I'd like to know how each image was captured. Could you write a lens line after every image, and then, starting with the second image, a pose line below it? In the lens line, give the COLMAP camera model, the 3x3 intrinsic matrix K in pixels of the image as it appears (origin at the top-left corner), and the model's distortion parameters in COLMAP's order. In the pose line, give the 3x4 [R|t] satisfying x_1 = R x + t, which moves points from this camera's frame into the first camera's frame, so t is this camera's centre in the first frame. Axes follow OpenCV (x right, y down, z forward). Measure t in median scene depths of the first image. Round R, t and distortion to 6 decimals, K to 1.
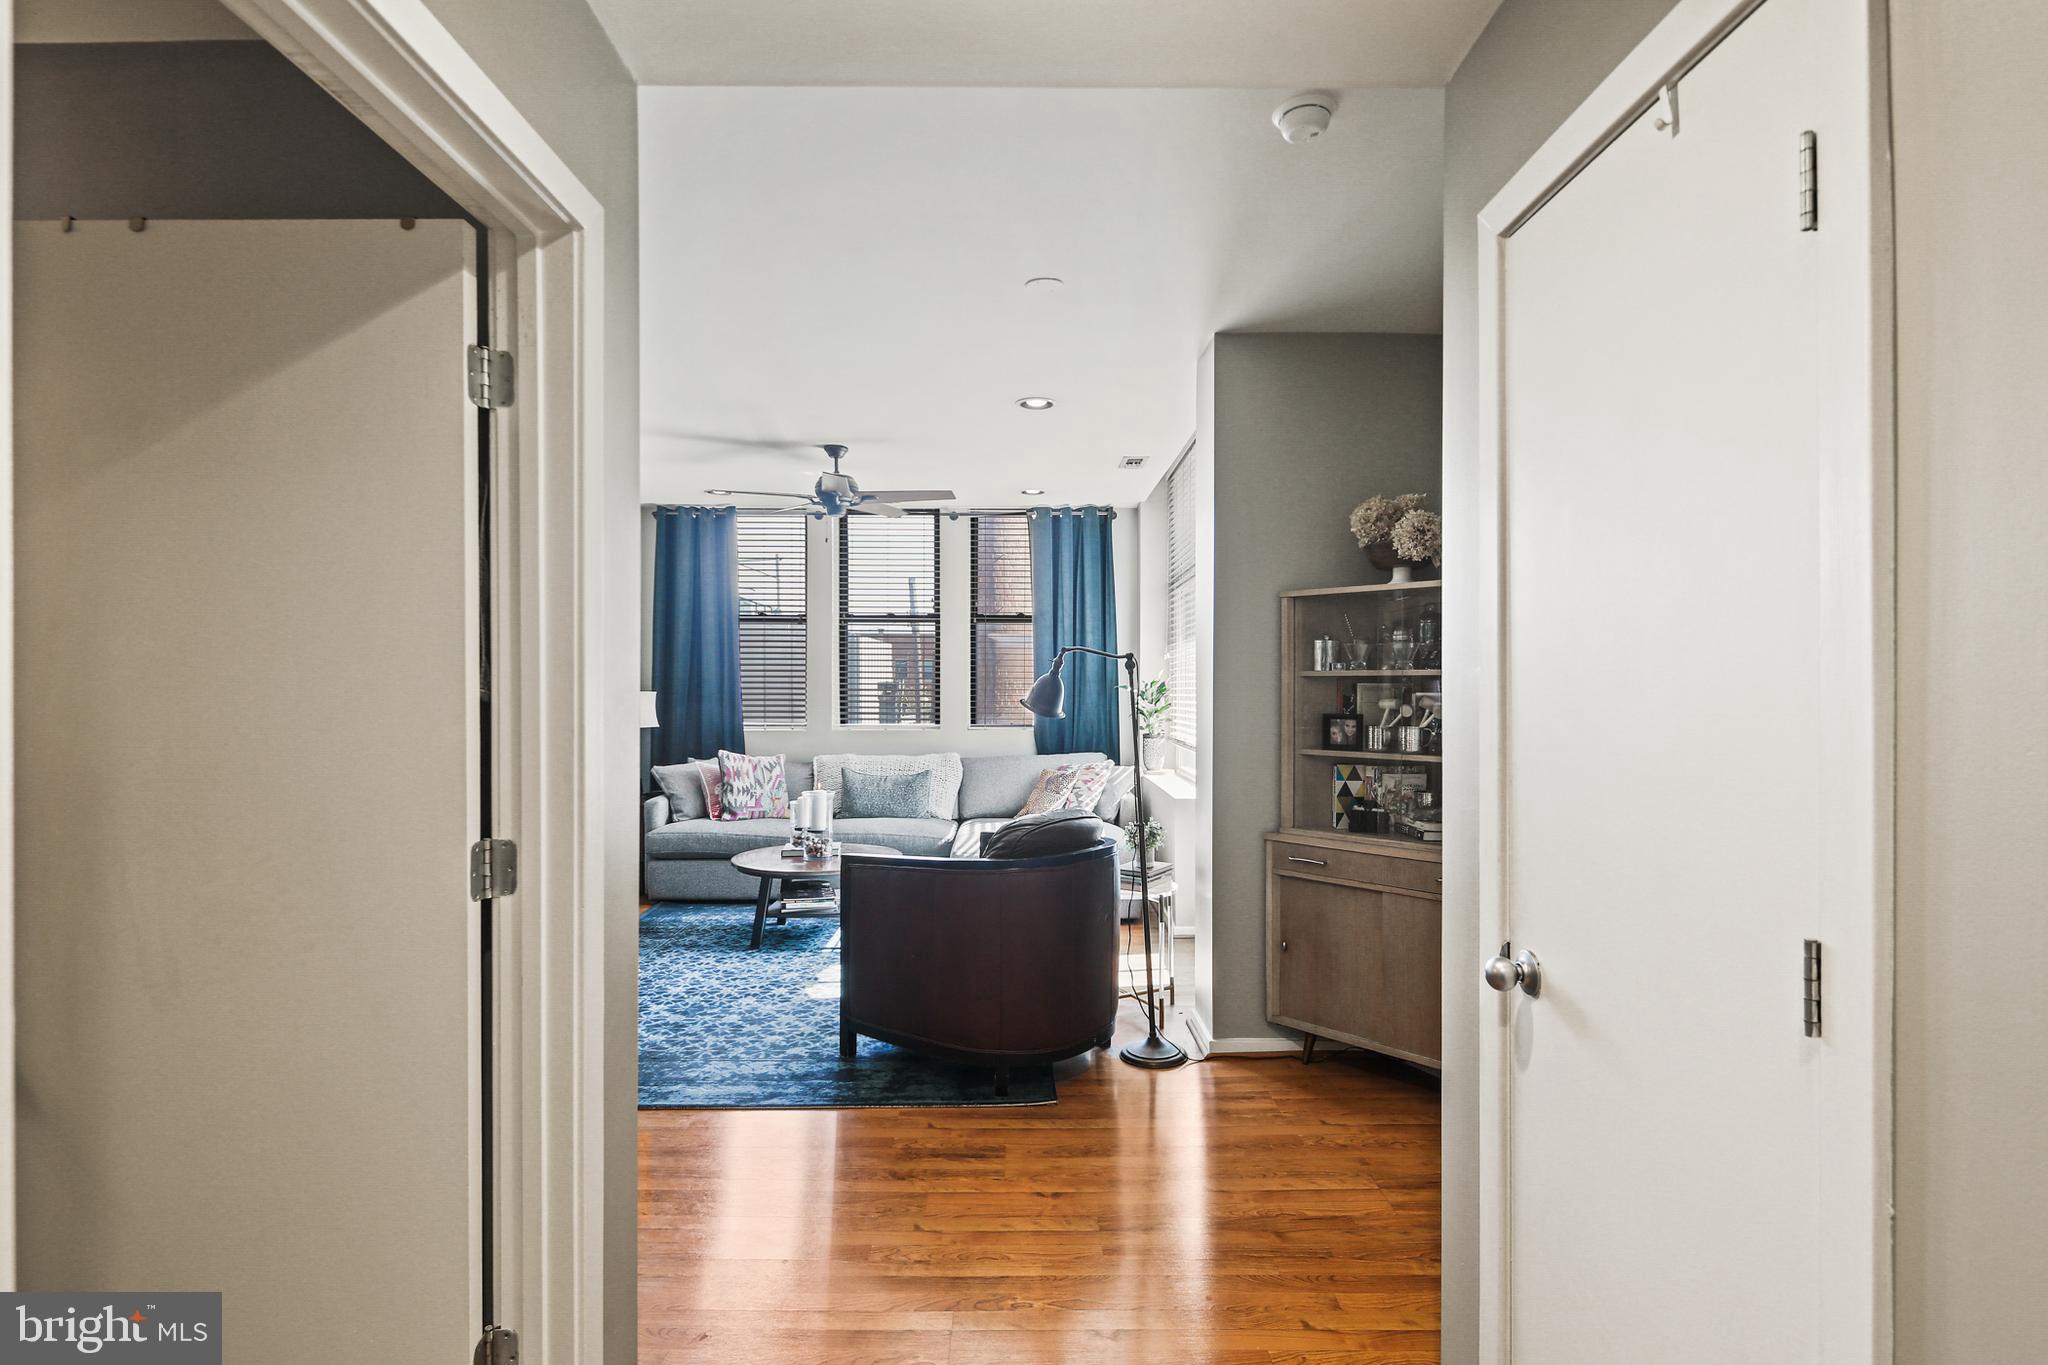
lens RADIAL K [[1004.1, 0, 1017.3], [0, 1004.1, 689.4], [0, 0, 1]] dist [0.000718, -0.000466]
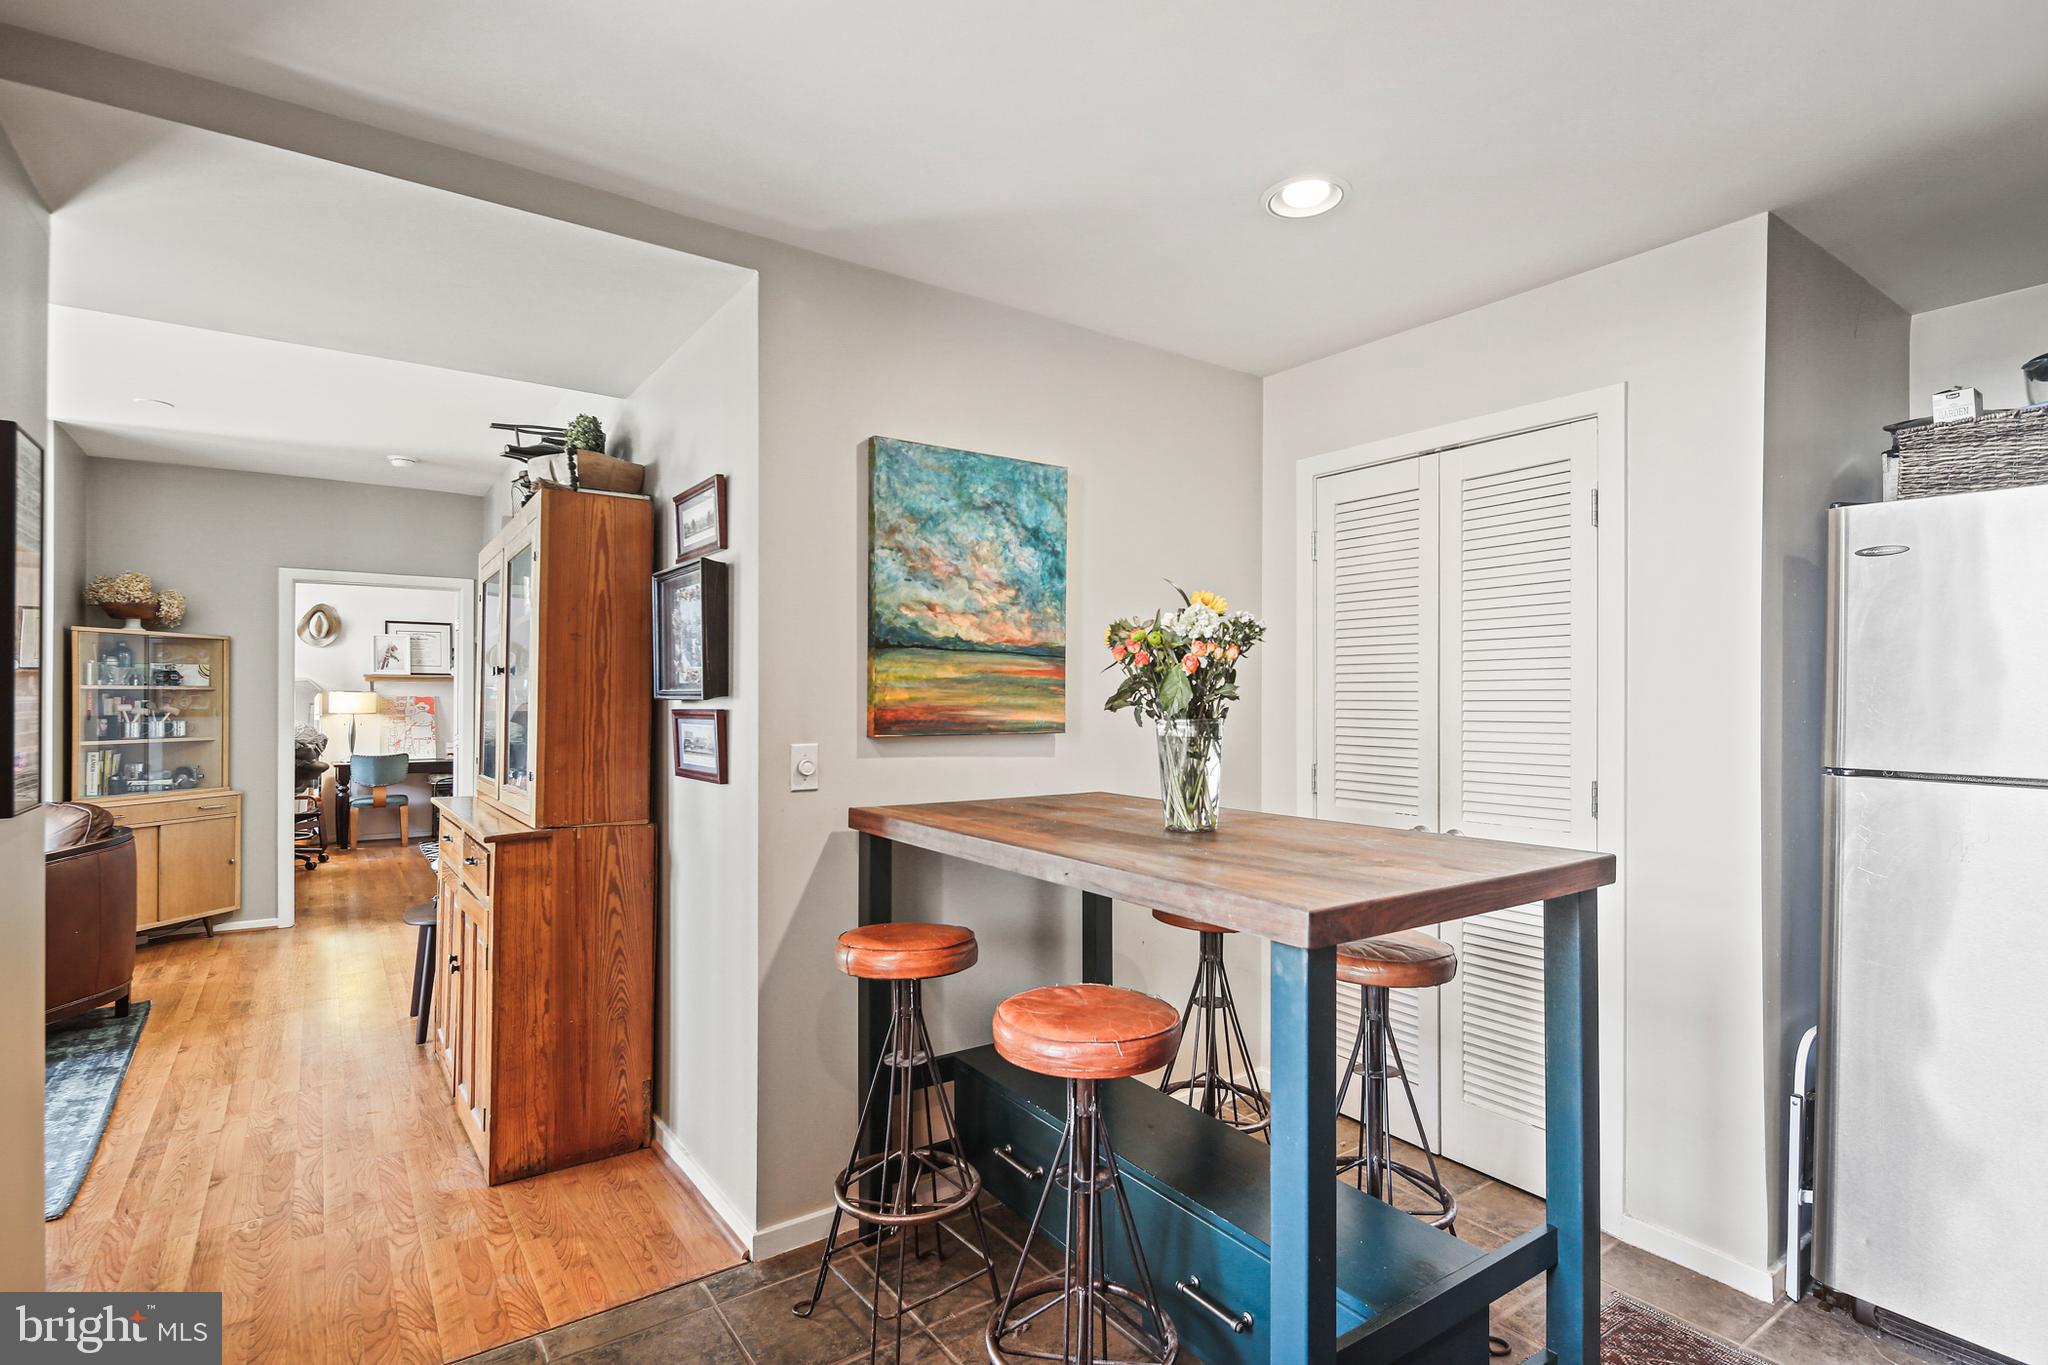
lens RADIAL K [[1004.1, 0, 1017.3], [0, 1004.1, 689.4], [0, 0, 1]] dist [0.000718, -0.000466]
pose [[-0.574121, 0.002707, 0.818766, -1.682397], [0.000356, 0.999995, -0.003056, -0.008649], [-0.818770, -0.001463, -0.574119, 0.786549]]
